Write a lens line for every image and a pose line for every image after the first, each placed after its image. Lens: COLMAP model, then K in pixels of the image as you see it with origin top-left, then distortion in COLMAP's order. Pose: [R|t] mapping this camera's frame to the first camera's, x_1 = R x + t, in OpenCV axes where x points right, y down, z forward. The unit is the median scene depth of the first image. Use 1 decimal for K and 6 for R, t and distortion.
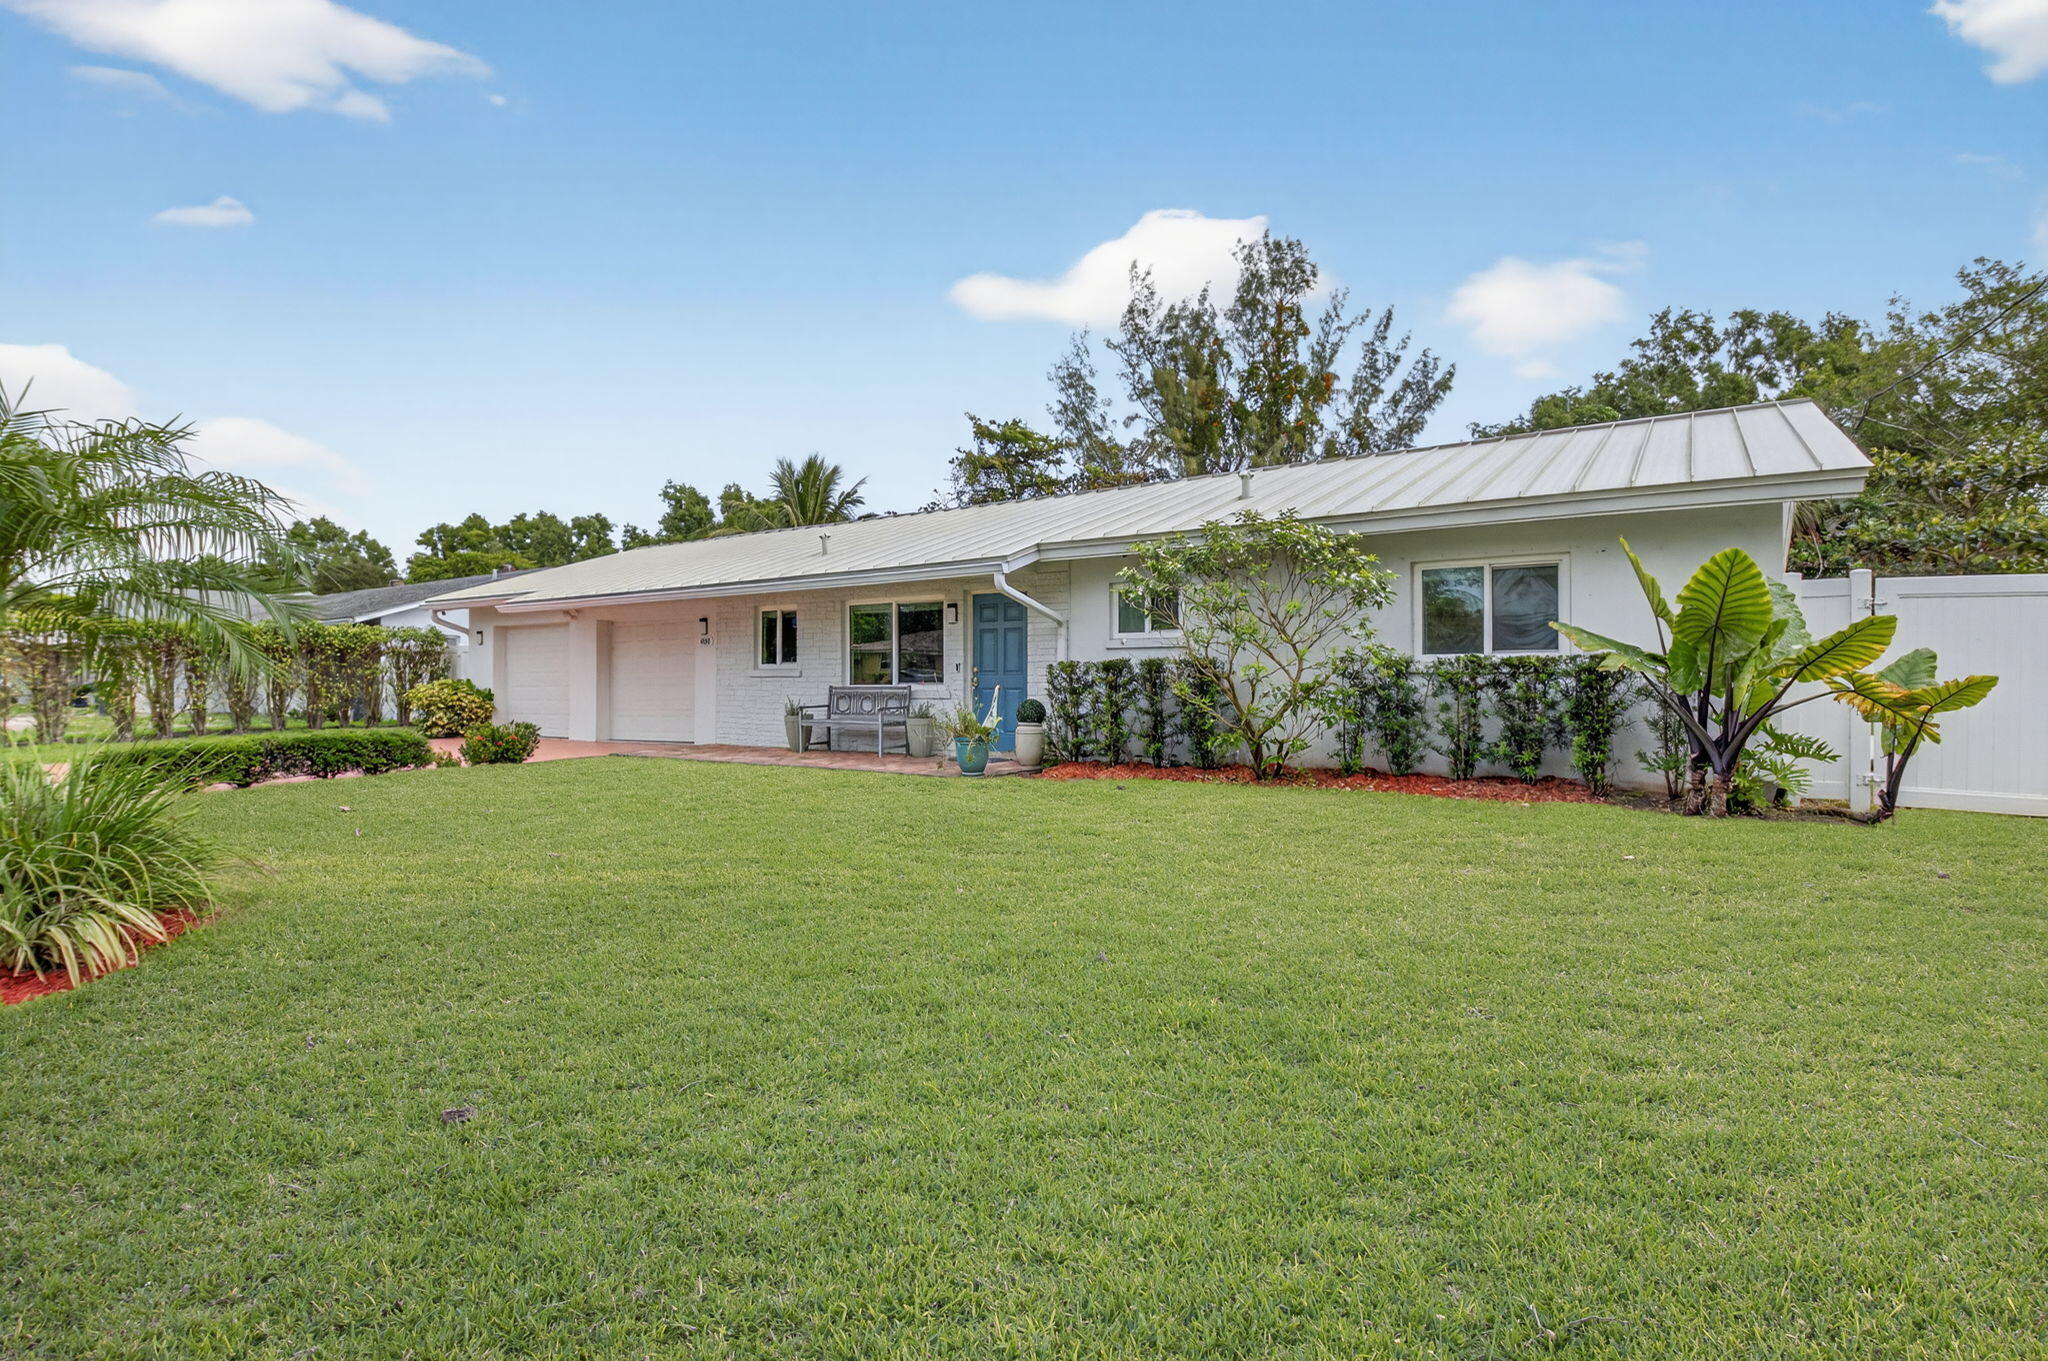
lens RADIAL K [[908.2, 0, 1036.5], [0, 908.2, 663.4], [0, 0, 1]] dist [0.011607, -0.021789]
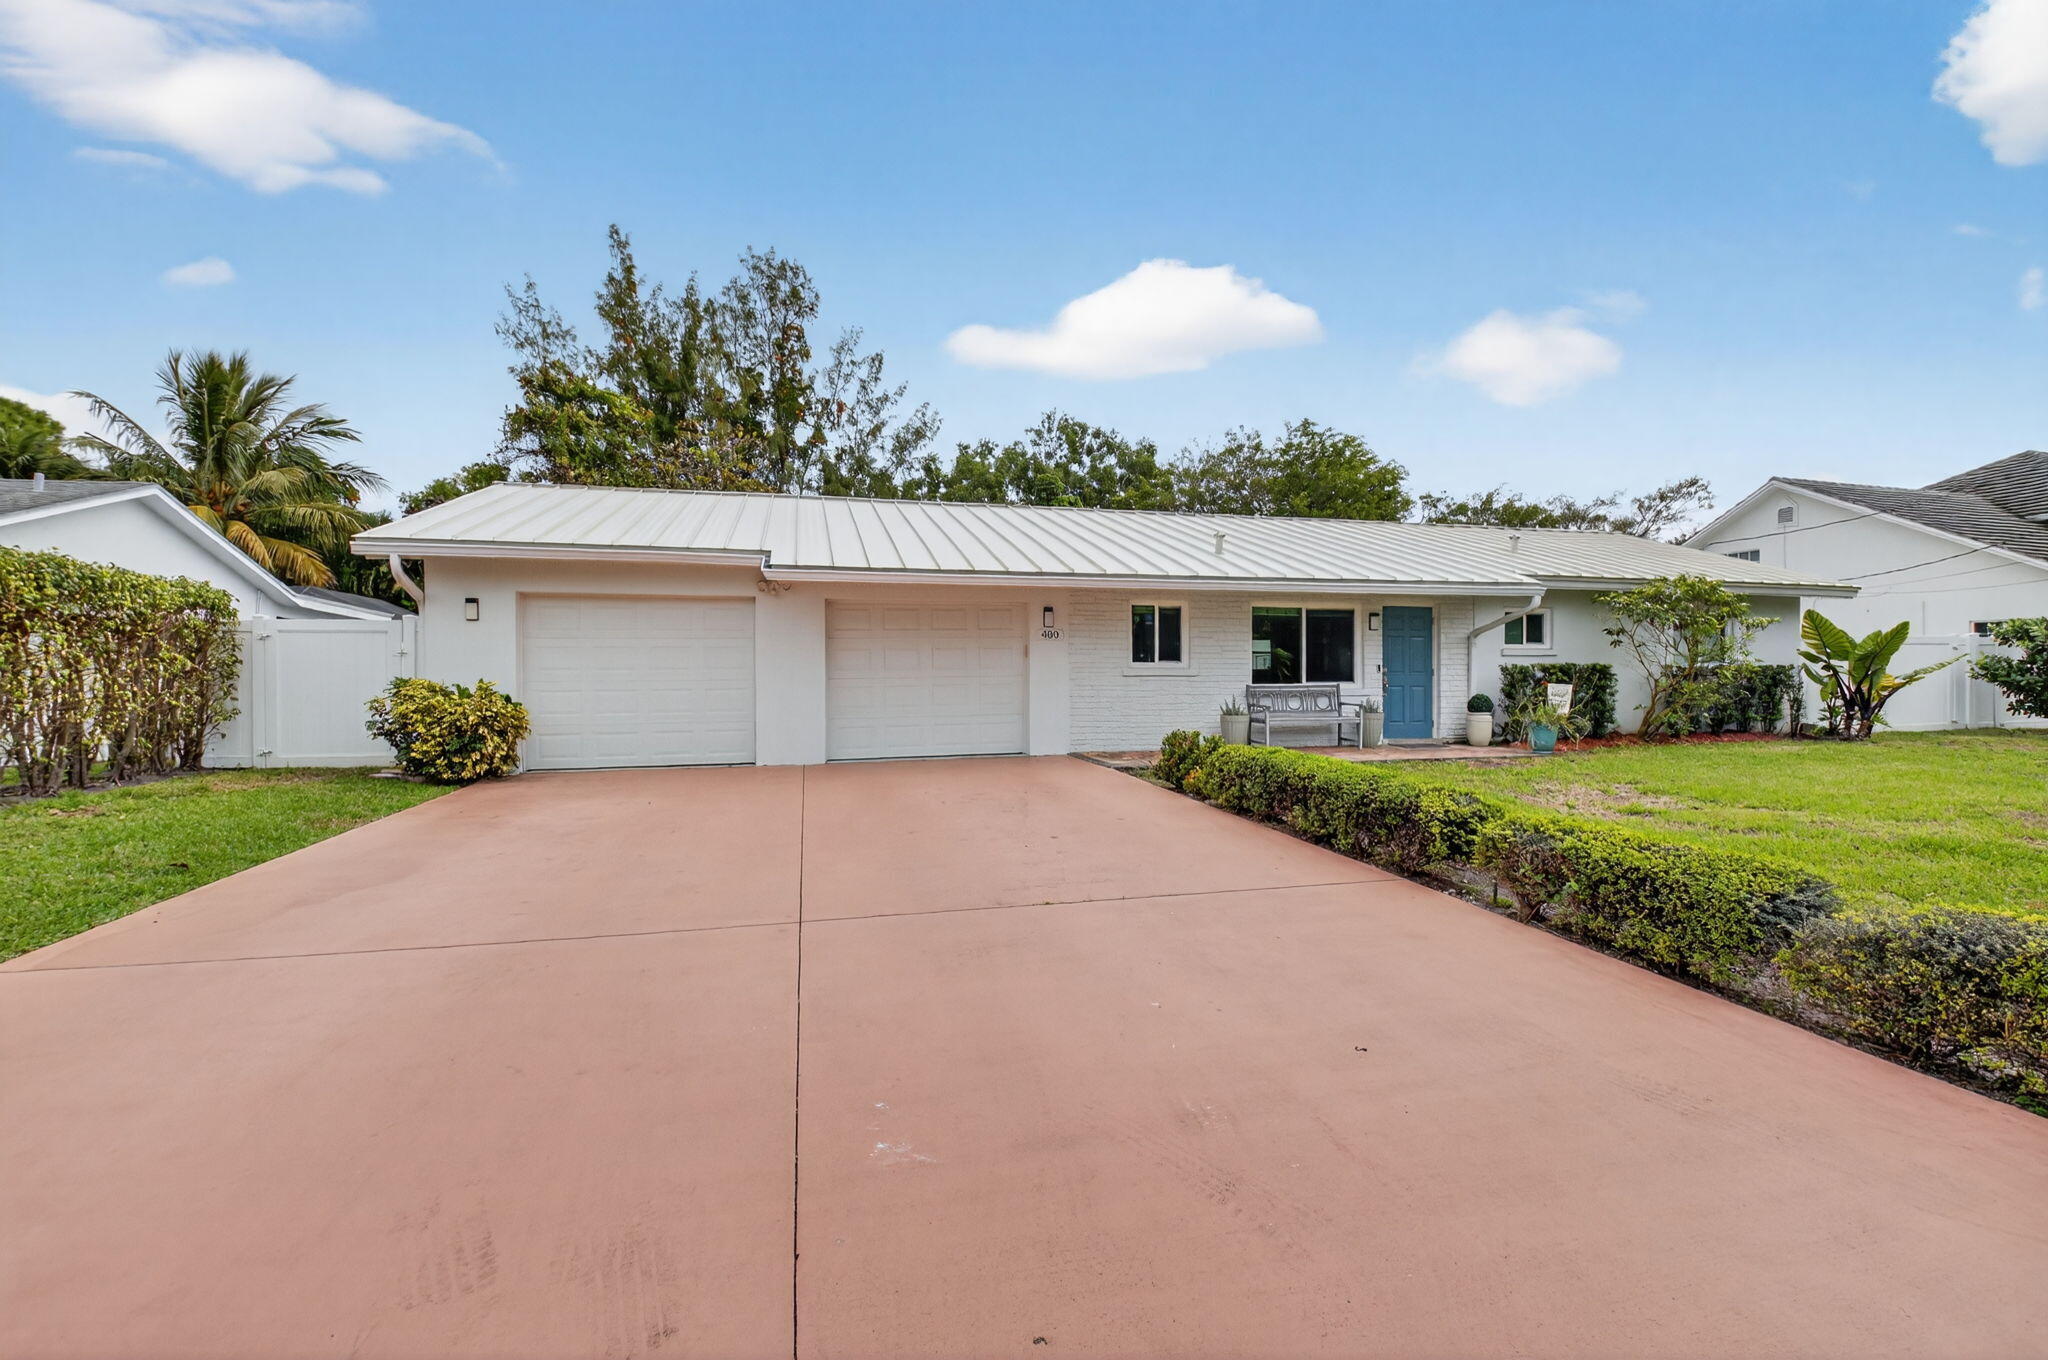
lens RADIAL K [[908.2, 0, 1036.5], [0, 908.2, 662.9], [0, 0, 1]] dist [0.011607, -0.021789]
pose [[0.697145, 0.022882, 0.716565, -1.047579], [-0.007568, 0.999670, -0.024560, 0.024803], [-0.716890, 0.011699, 0.697088, 0.431340]]
